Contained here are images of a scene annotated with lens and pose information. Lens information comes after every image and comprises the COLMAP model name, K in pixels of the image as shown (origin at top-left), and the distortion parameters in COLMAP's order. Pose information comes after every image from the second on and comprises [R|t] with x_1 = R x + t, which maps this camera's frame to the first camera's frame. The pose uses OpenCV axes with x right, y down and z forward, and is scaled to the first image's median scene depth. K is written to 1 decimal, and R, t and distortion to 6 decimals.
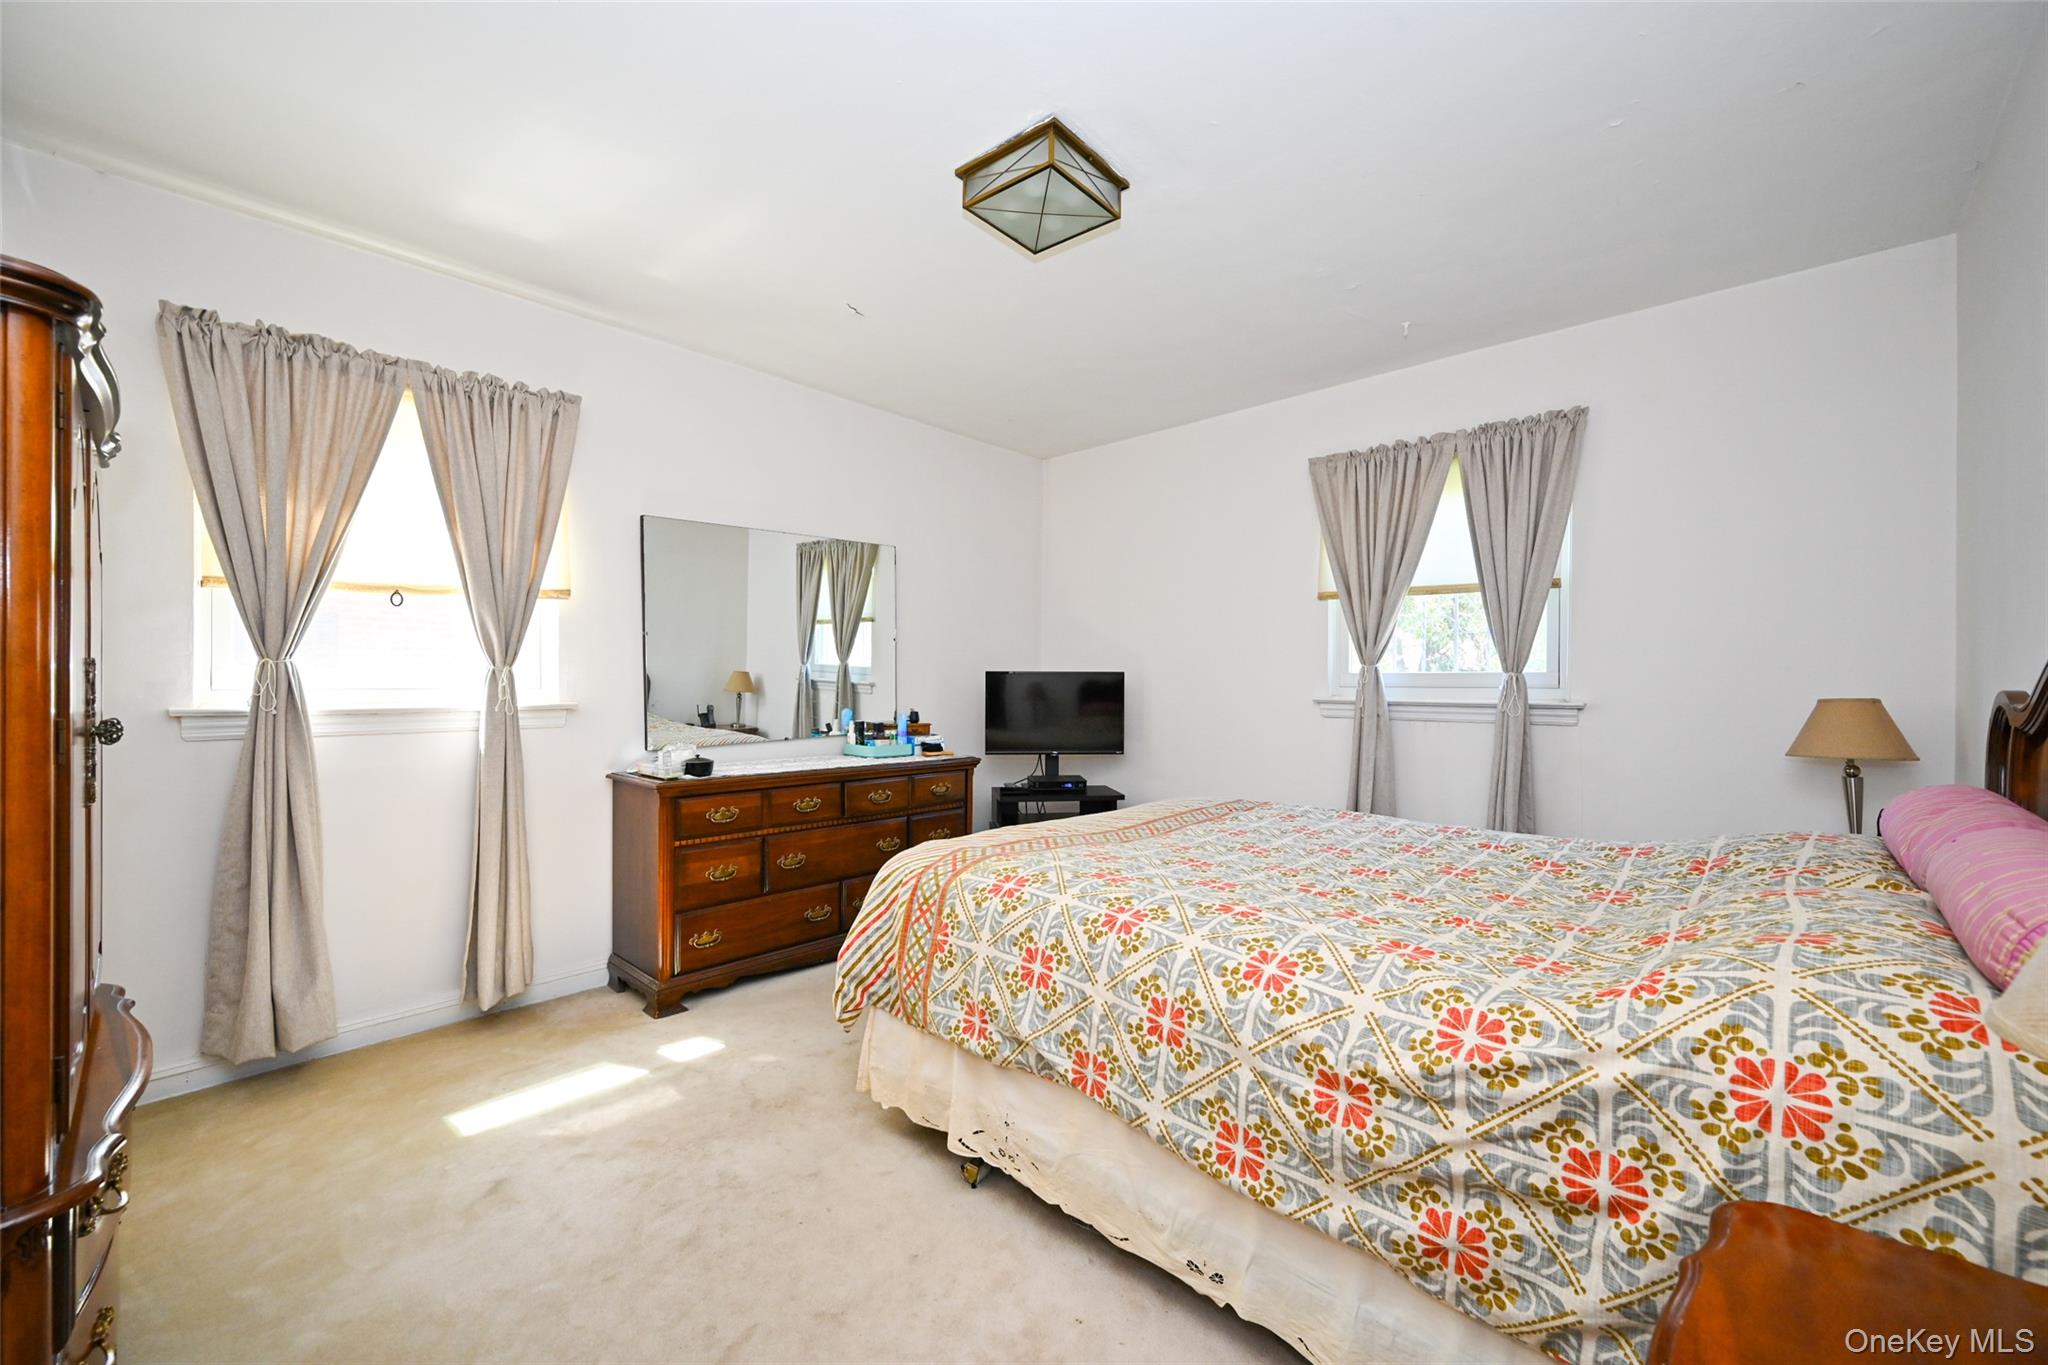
lens RADIAL K [[804.8, 0, 1027.6], [0, 804.8, 684.9], [0, 0, 1]] dist [0.000911, 0.000014]
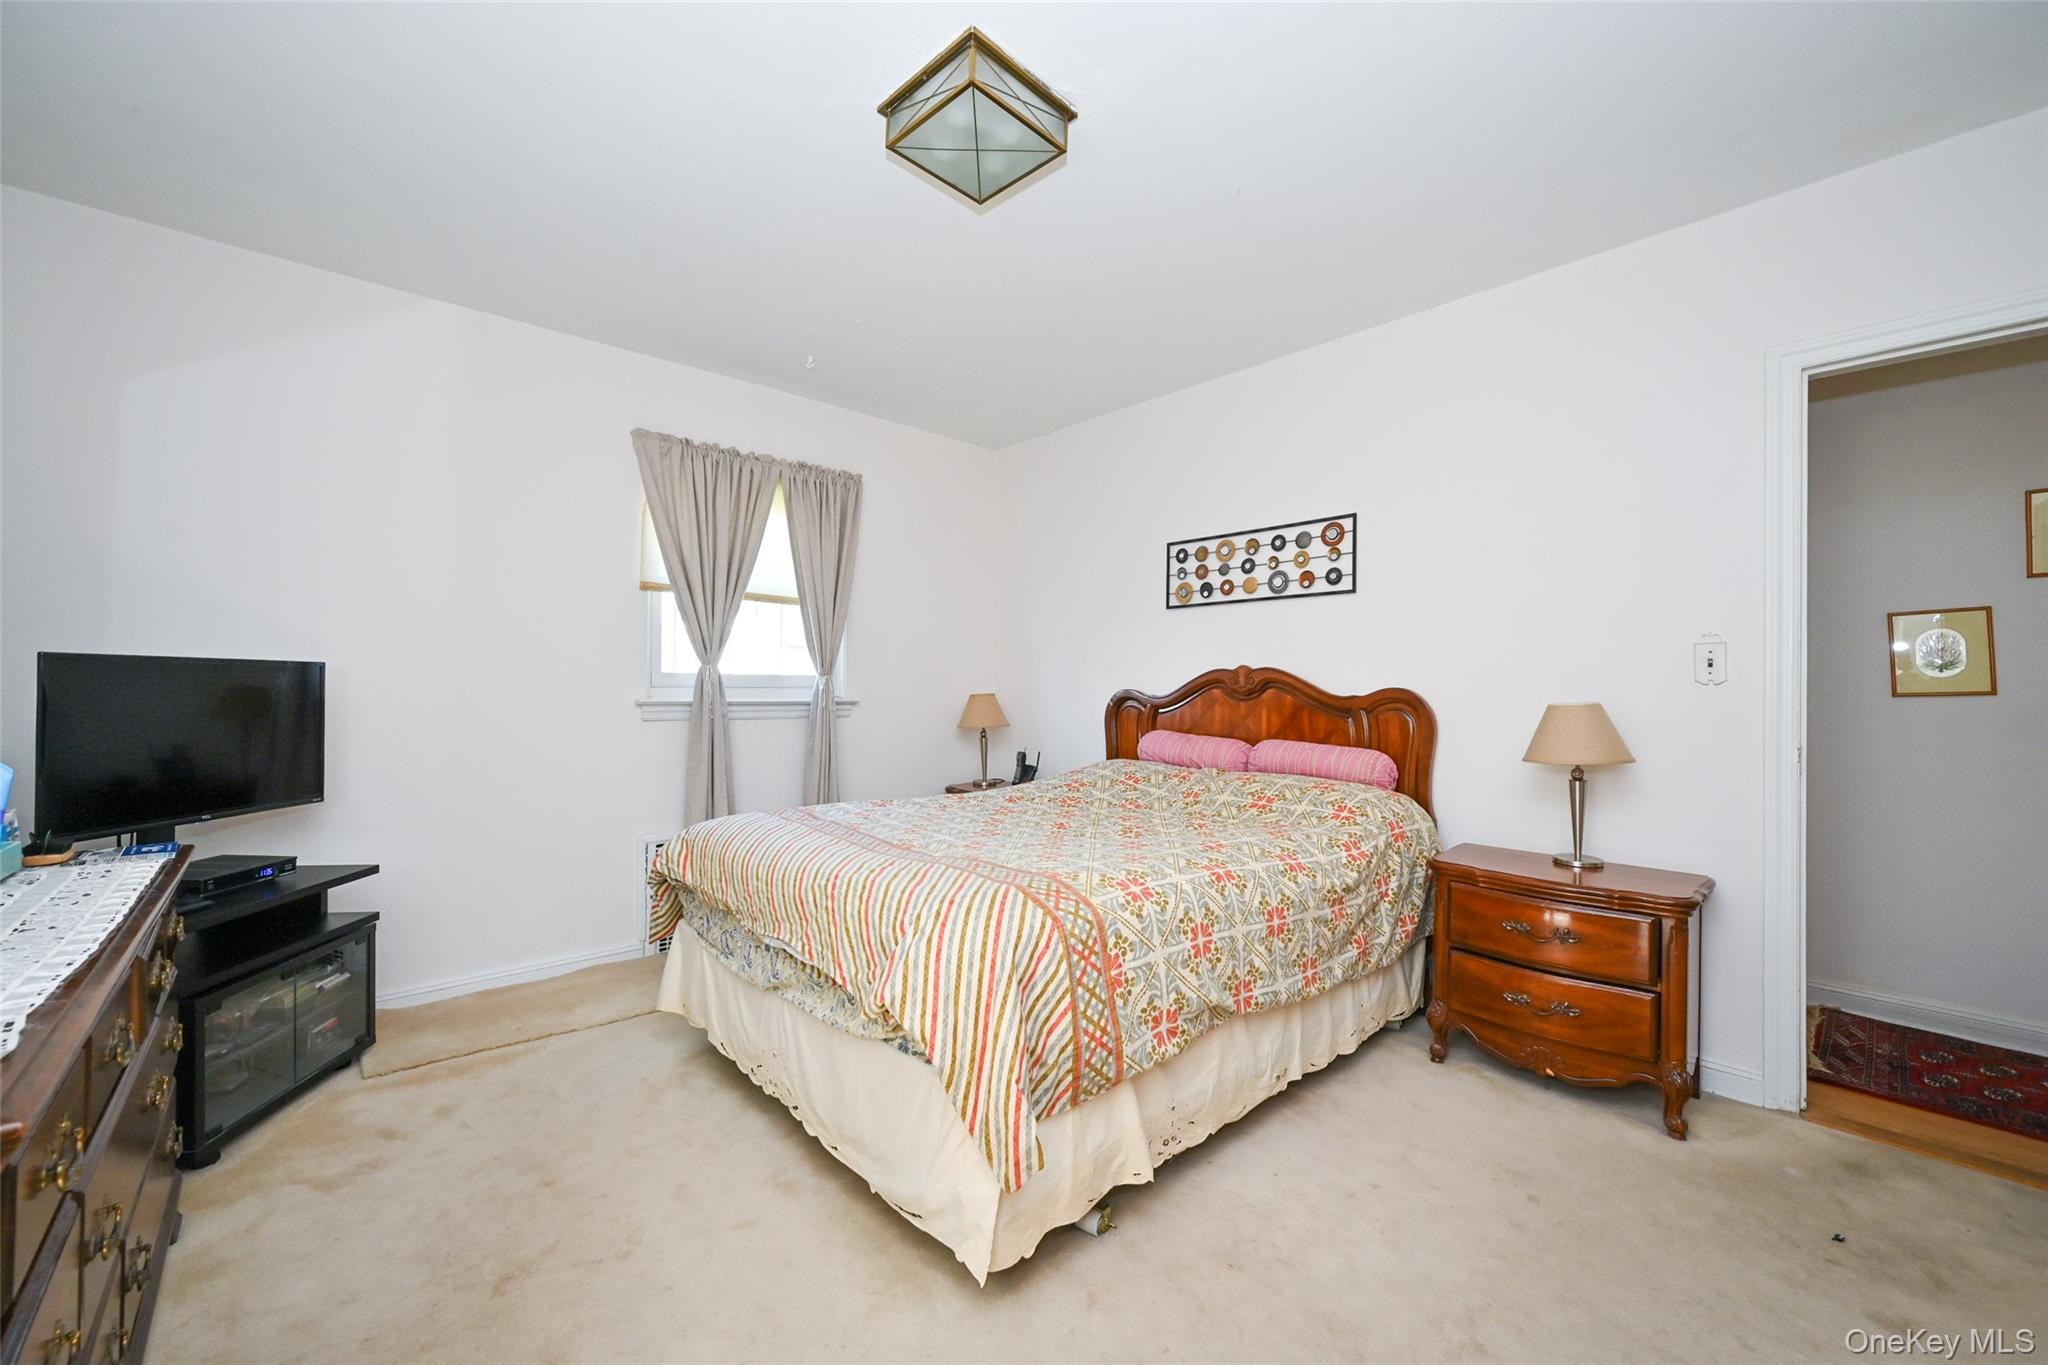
lens RADIAL K [[804.8, 0, 1027.6], [0, 804.8, 684.9], [0, 0, 1]] dist [0.000911, 0.000014]
pose [[0.076778, -0.000192, 0.997048, -0.581544], [-0.003930, 0.999992, 0.000495, -0.002682], [-0.997040, -0.003957, 0.076777, 0.595824]]
